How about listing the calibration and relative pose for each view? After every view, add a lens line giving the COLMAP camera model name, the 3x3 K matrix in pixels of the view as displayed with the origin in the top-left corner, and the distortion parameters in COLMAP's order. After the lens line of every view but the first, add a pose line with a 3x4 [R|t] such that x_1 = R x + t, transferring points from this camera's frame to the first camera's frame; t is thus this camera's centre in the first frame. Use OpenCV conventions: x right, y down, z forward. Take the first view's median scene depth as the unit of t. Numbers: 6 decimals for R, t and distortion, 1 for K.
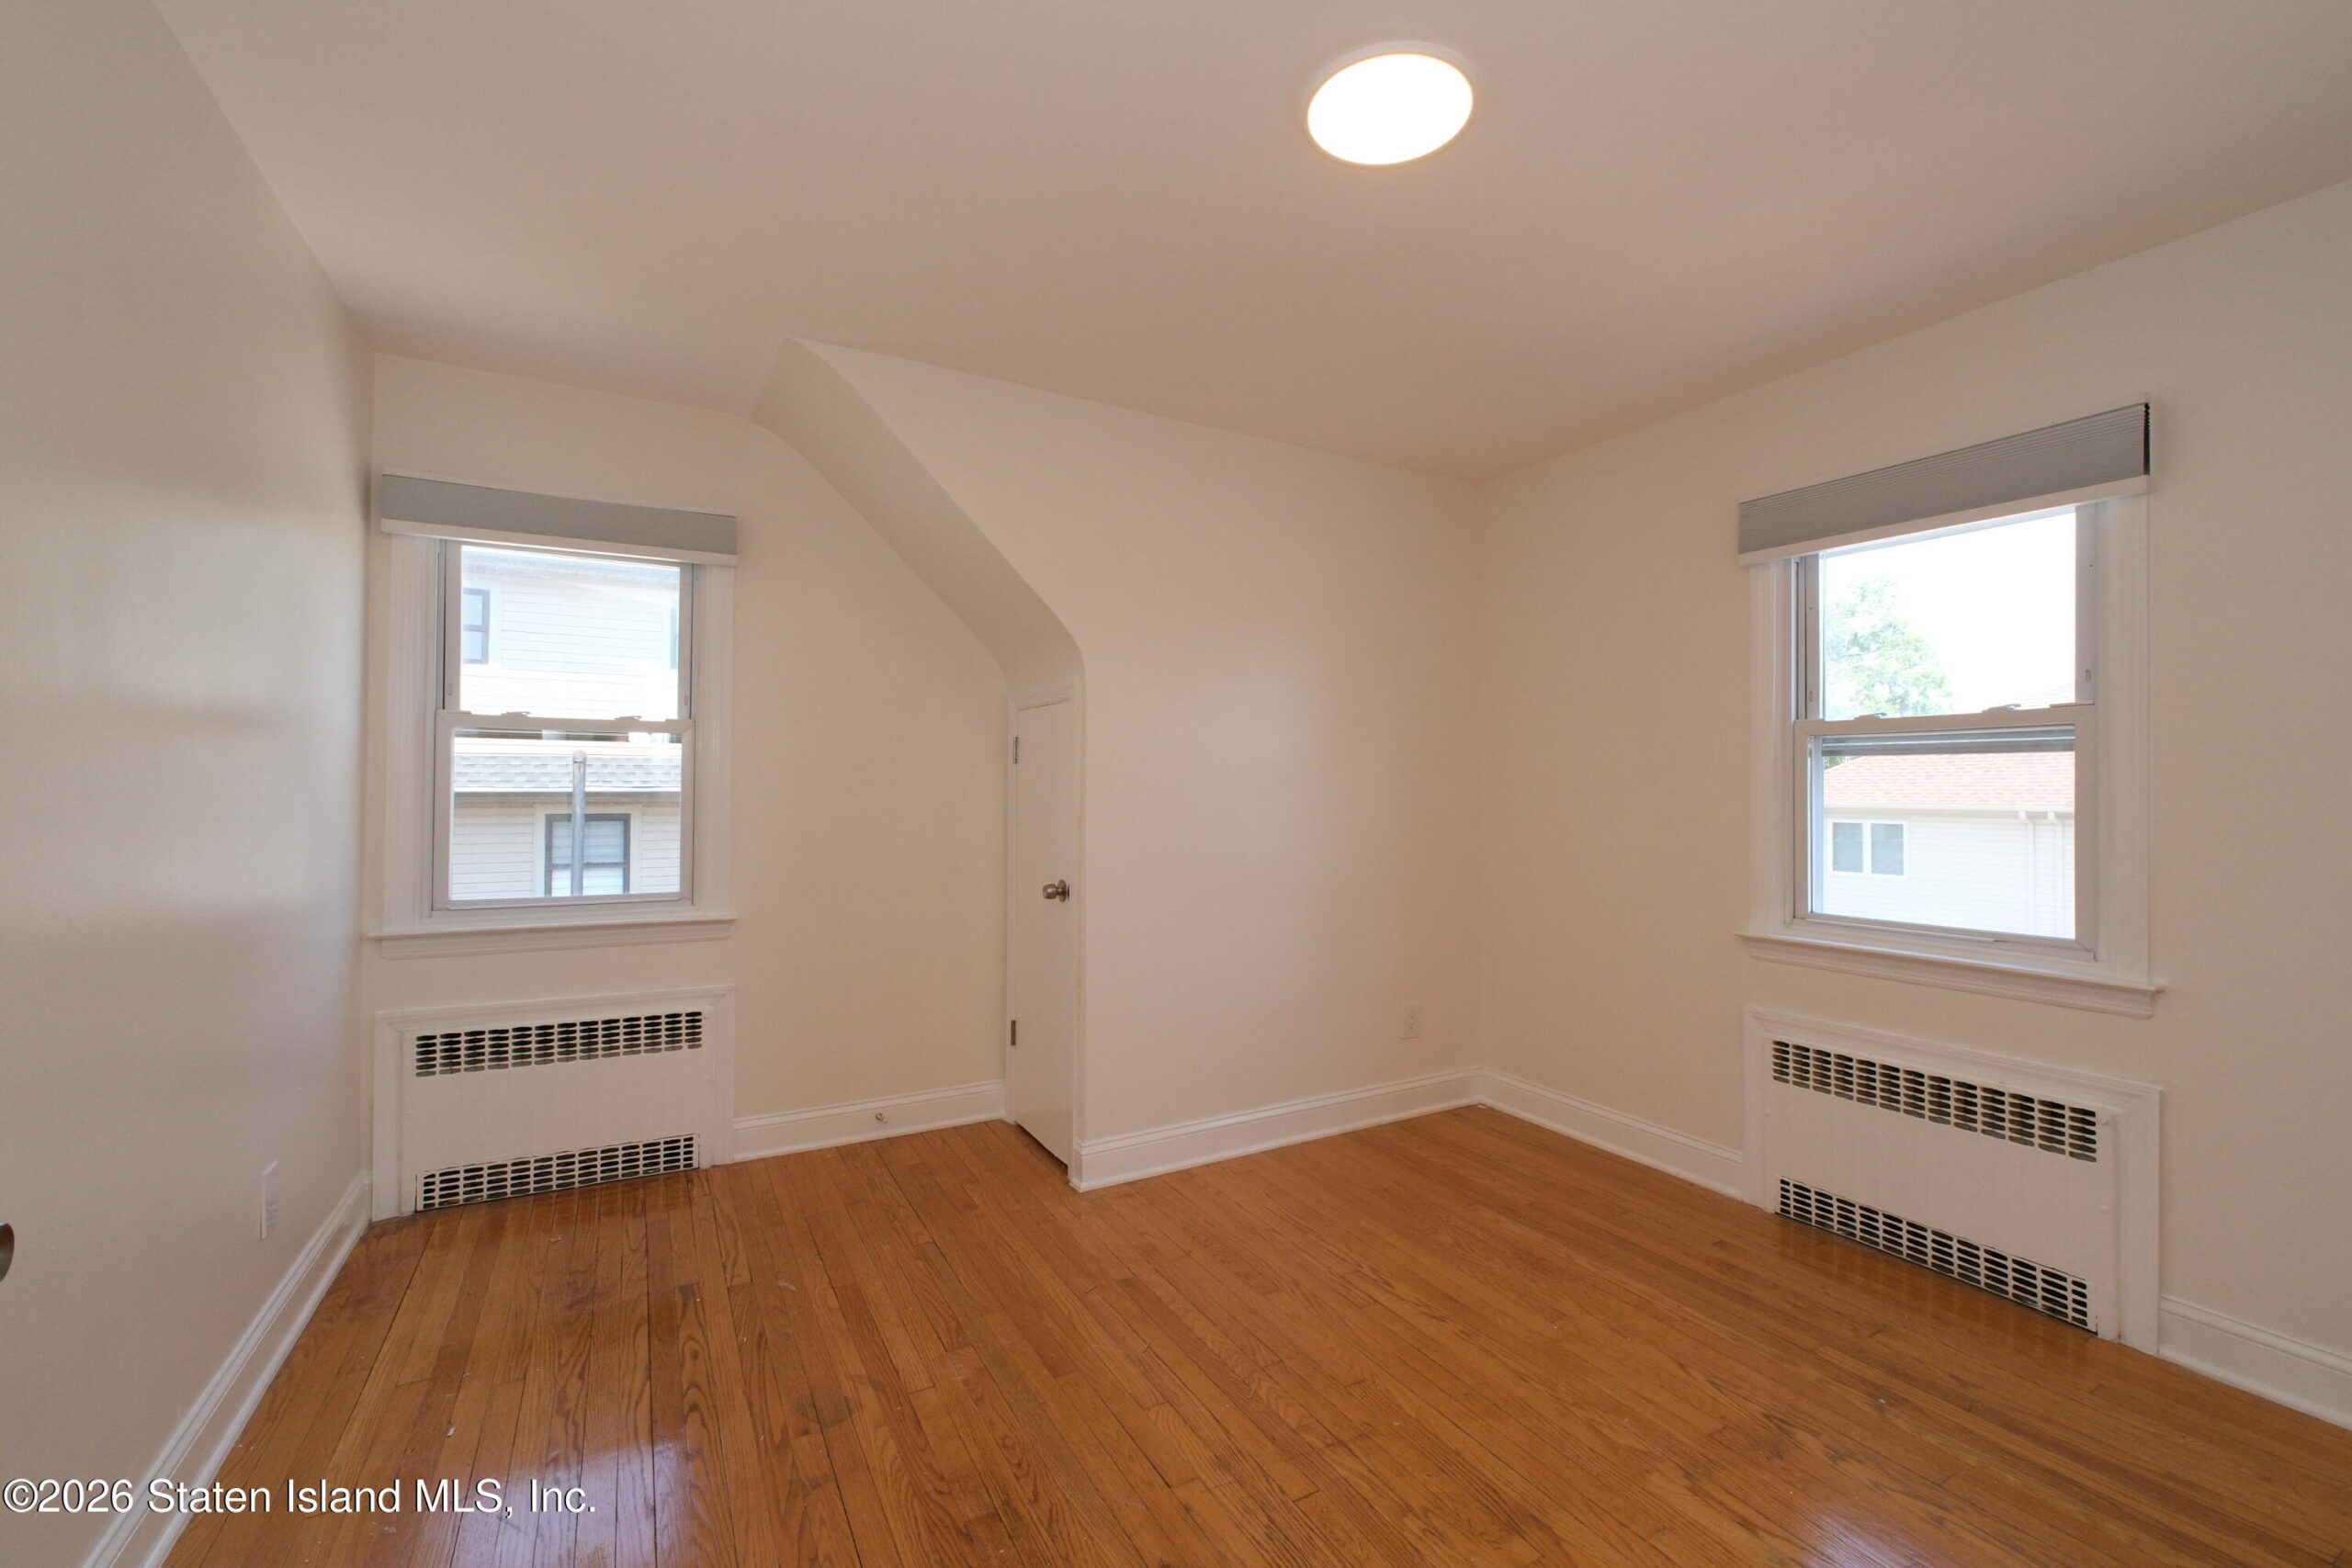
lens RADIAL K [[990.1, 0, 1181.5], [0, 990.1, 788.0], [0, 0, 1]] dist [0.001101, 0.000167]
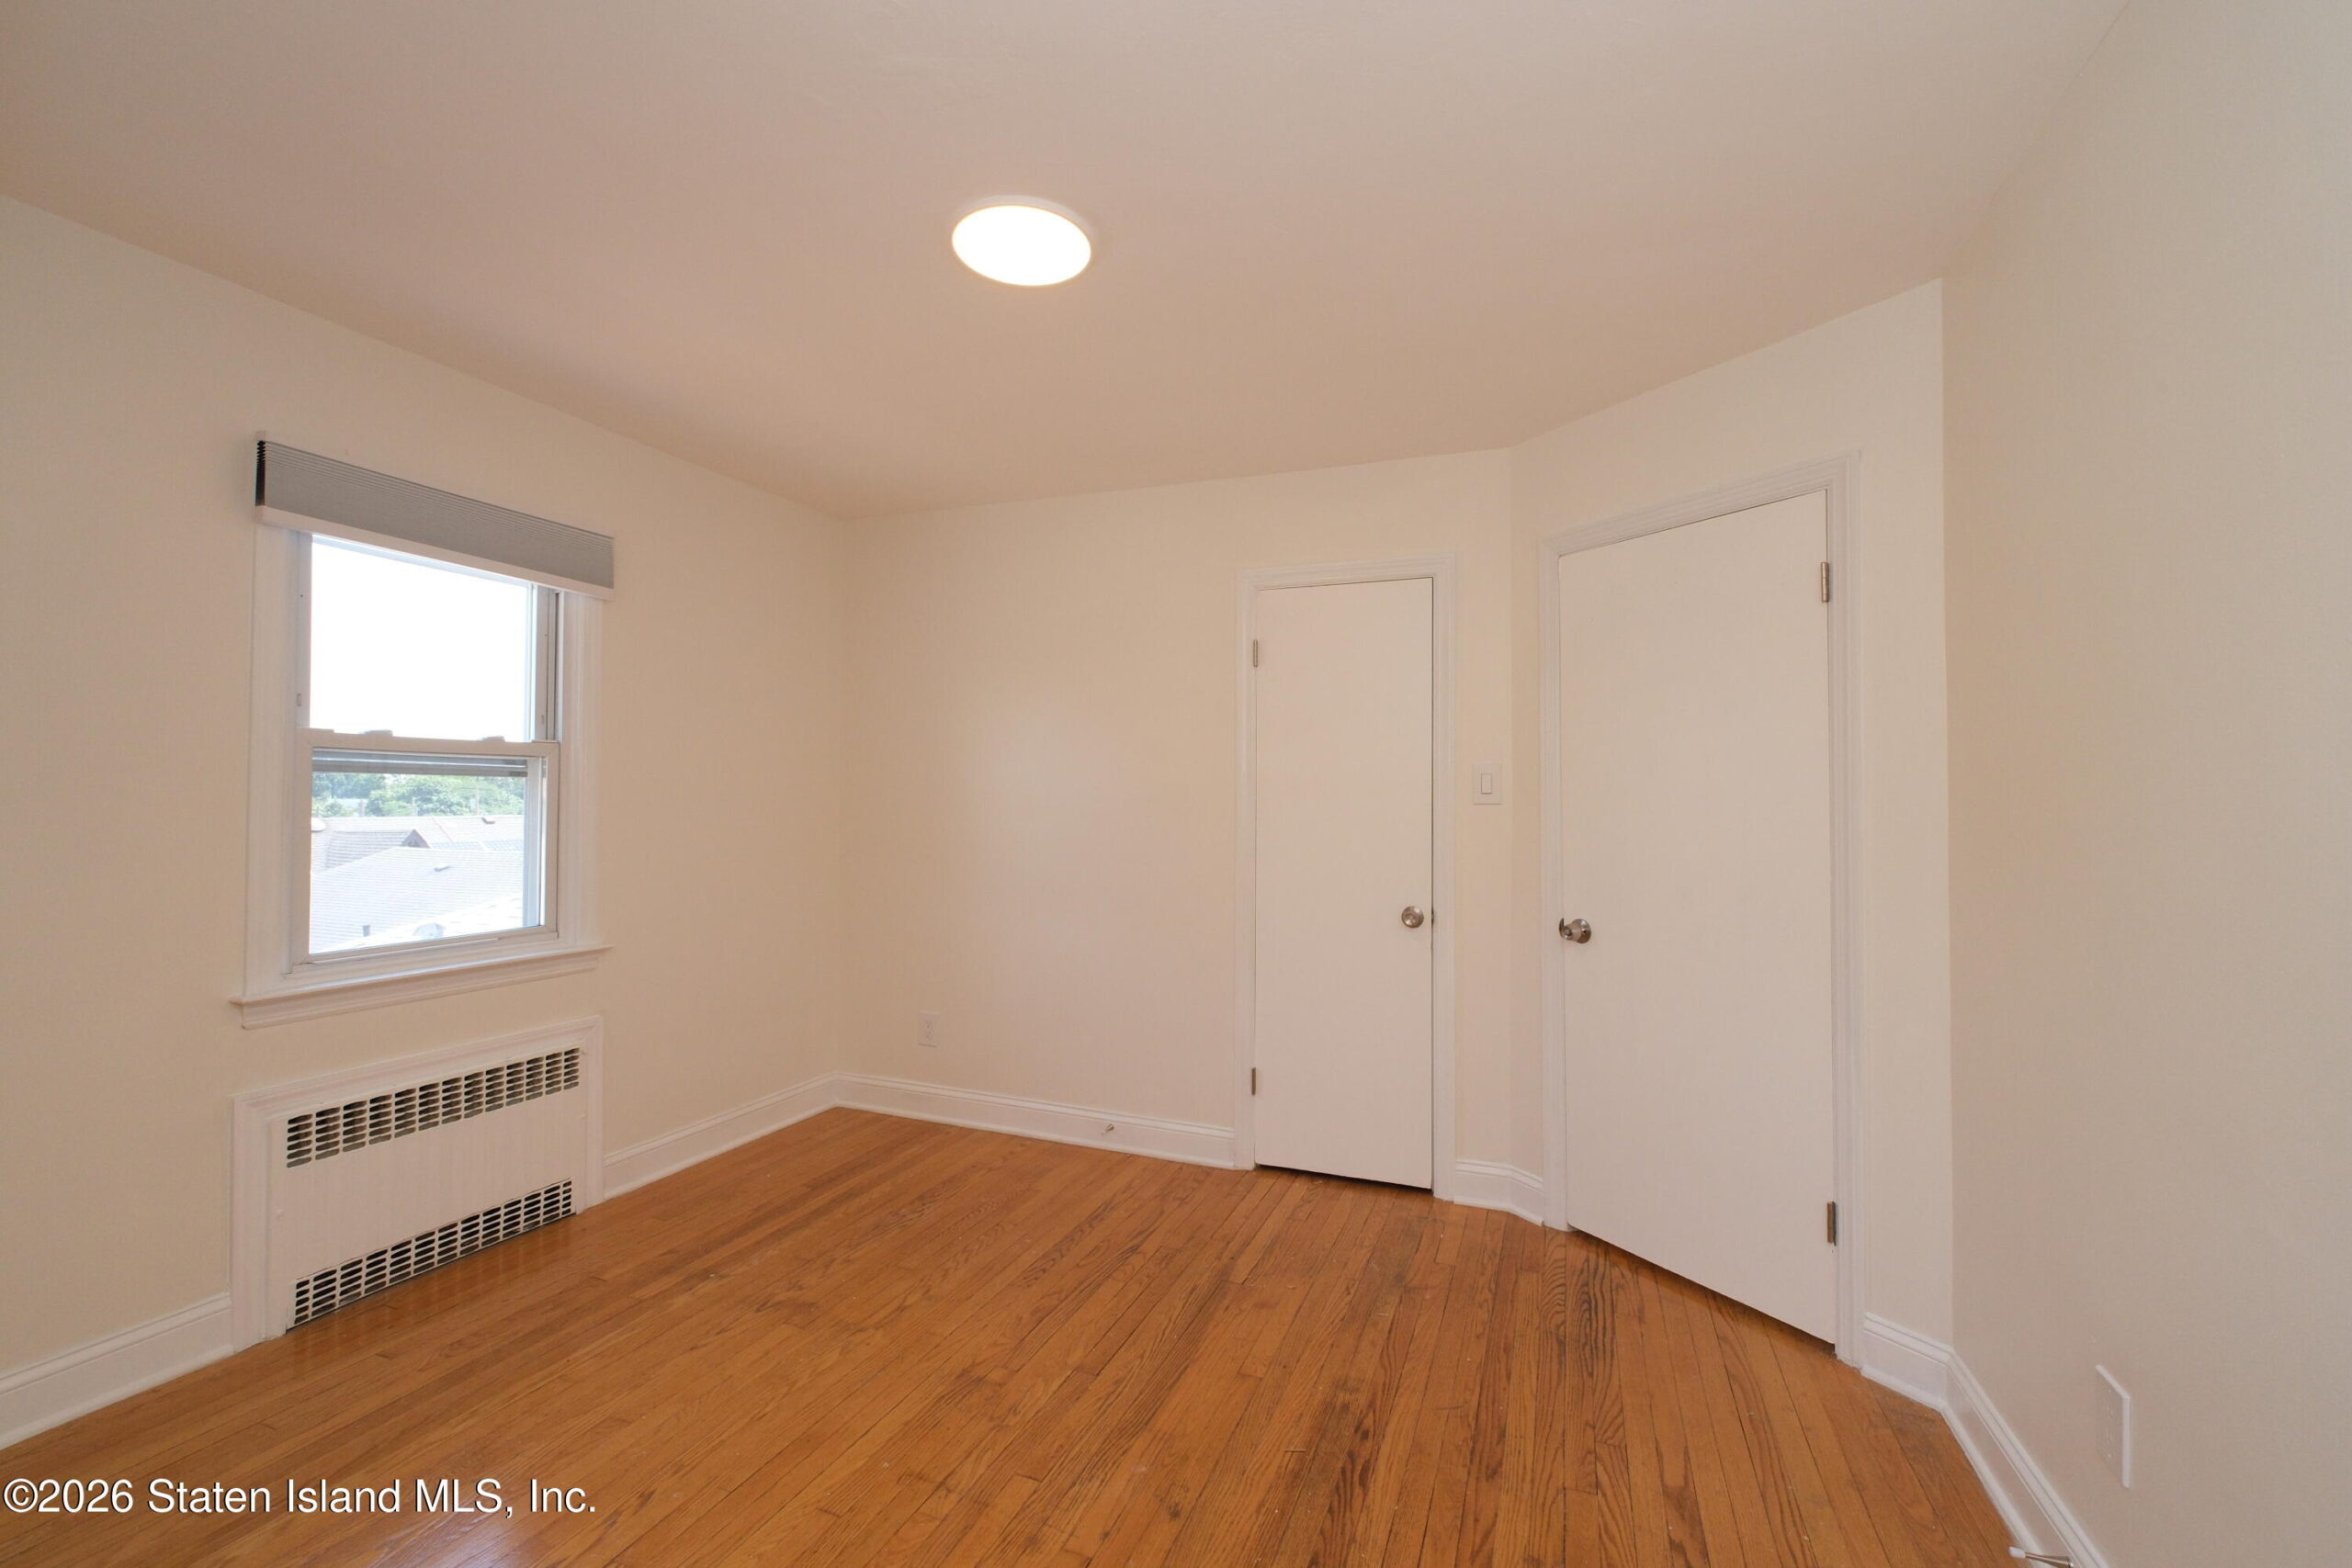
lens RADIAL K [[990.1, 0, 1181.5], [0, 990.1, 788.0], [0, 0, 1]] dist [0.001101, 0.000167]
pose [[-0.636930, 0.002740, 0.770917, -0.602785], [-0.008094, 0.999915, -0.010241, -0.017350], [-0.770879, -0.012762, -0.636853, 1.165774]]
